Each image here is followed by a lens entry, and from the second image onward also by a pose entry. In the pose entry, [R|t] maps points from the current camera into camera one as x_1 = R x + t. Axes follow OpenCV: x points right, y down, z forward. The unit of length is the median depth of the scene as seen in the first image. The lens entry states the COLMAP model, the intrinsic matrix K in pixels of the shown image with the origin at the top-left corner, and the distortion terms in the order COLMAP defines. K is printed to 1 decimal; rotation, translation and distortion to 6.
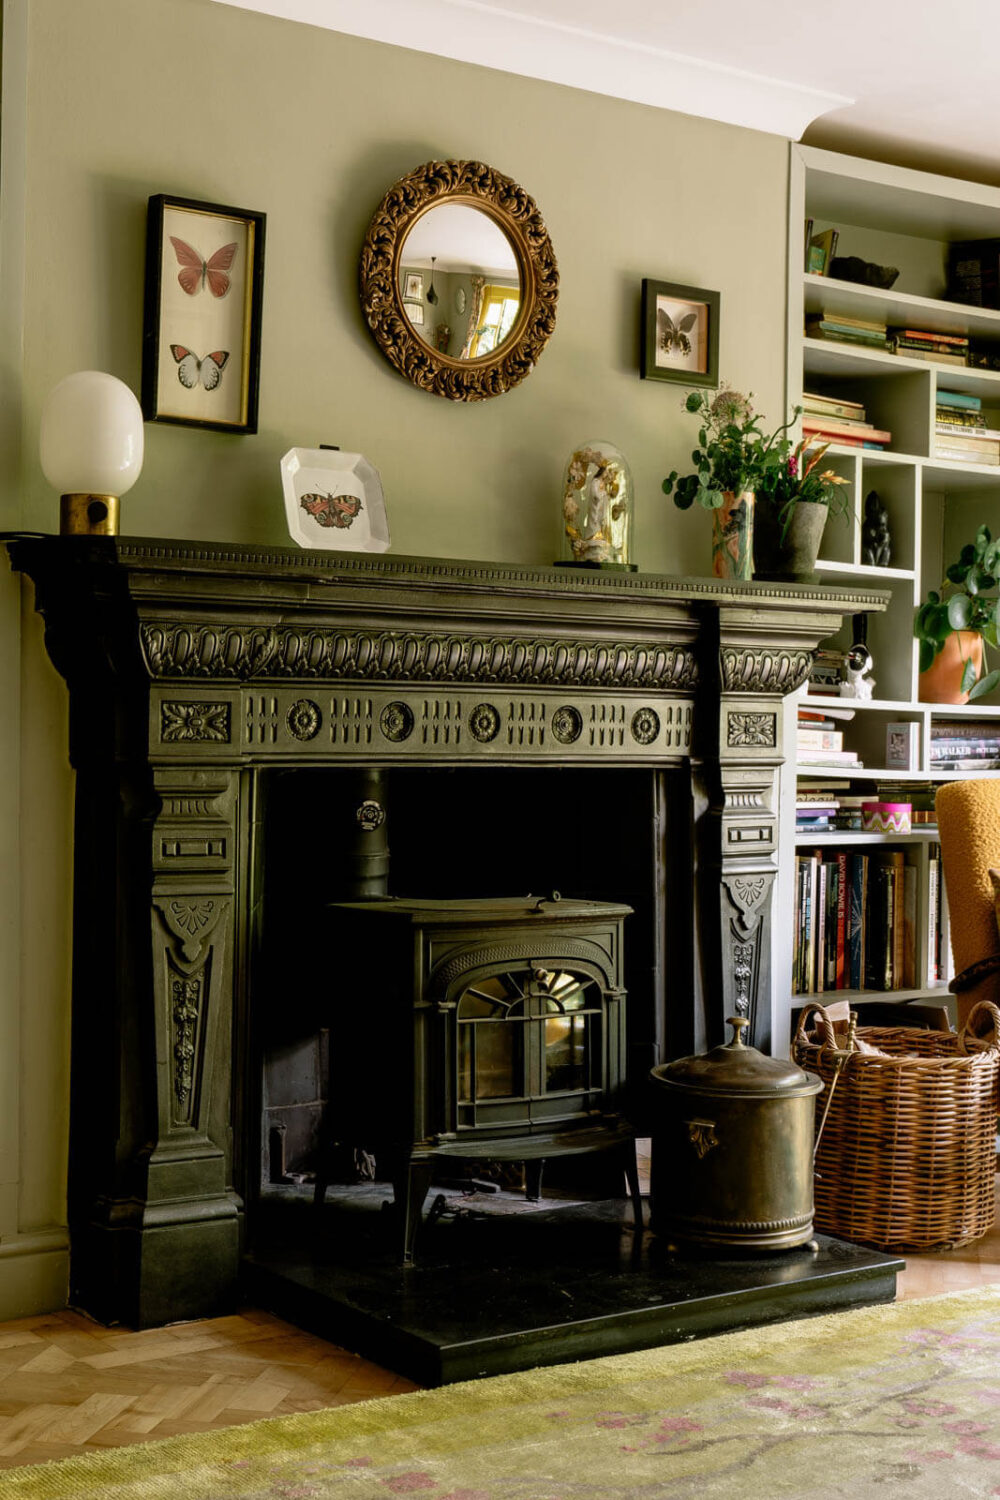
lens RADIAL K [[1863.1, 0, 498.5], [0, 1863.1, 745.1], [0, 0, 1]] dist [0.033395, 0.000000]
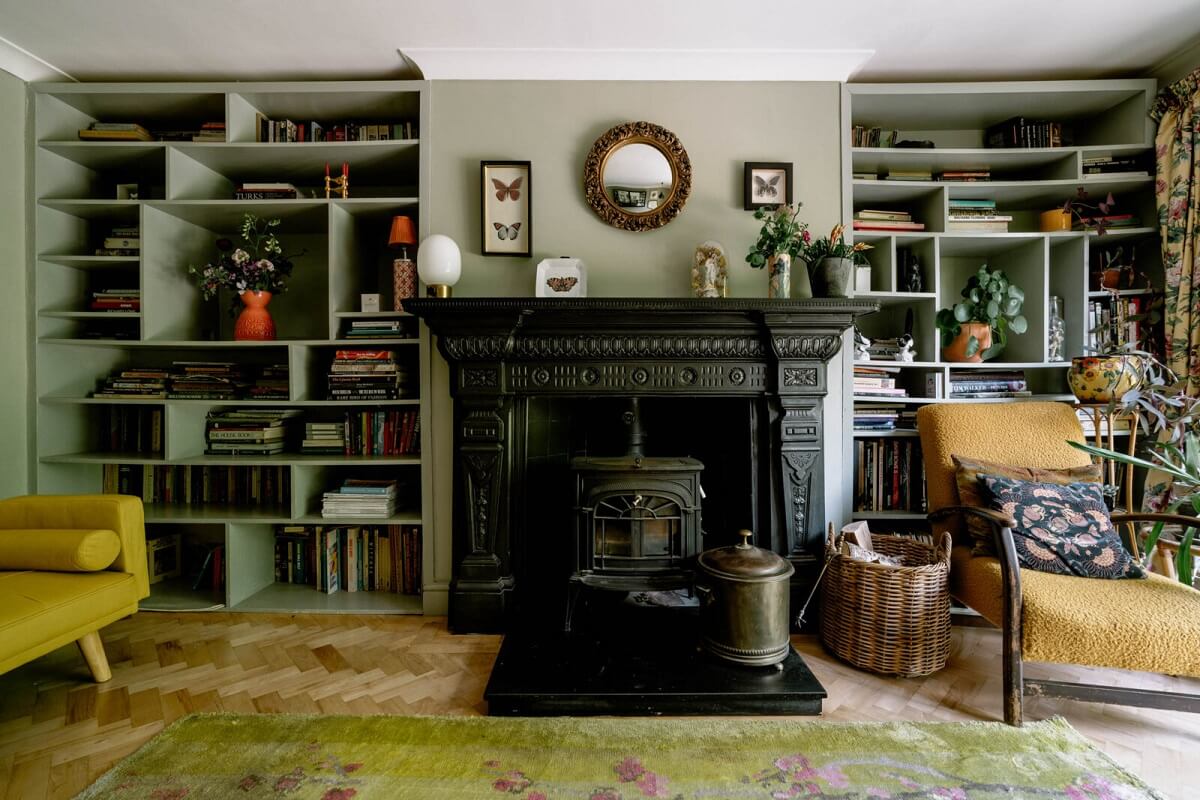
lens RADIAL K [[519.7, 0, 603.3], [0, 519.7, 389.9], [0, 0, 1]] dist [-0.006219, 0.001154]
pose [[0.839243, -0.013398, -0.543591, 0.261945], [0.009027, 0.999902, -0.010709, 0.009118], [0.543681, 0.004080, 0.839282, 0.437447]]
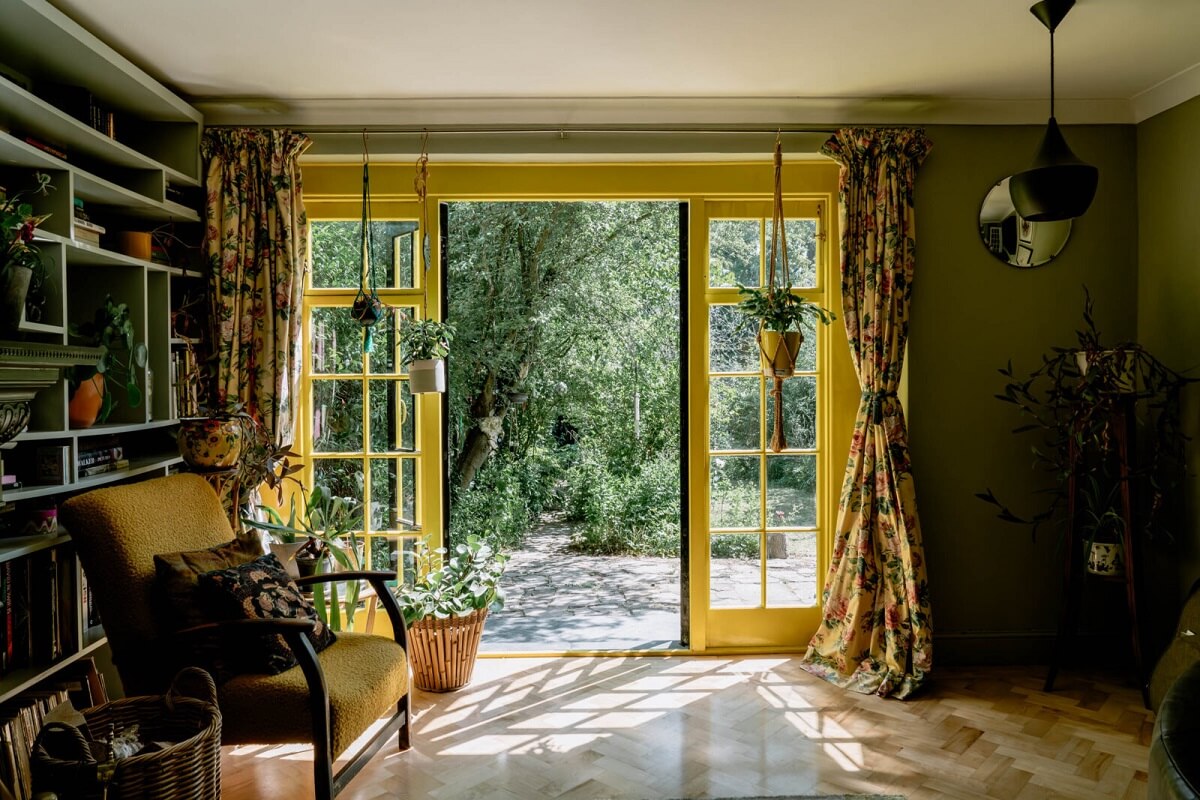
lens RADIAL K [[795.0, 0, 598.5], [0, 795.0, 399.0], [0, 0, 1]] dist [-0.003221, 0.000941]
pose [[0.509893, -0.032981, 0.859605, -0.066231], [0.023436, 0.999426, 0.024445, -0.057624], [-0.859918, 0.007681, 0.510374, 0.481536]]
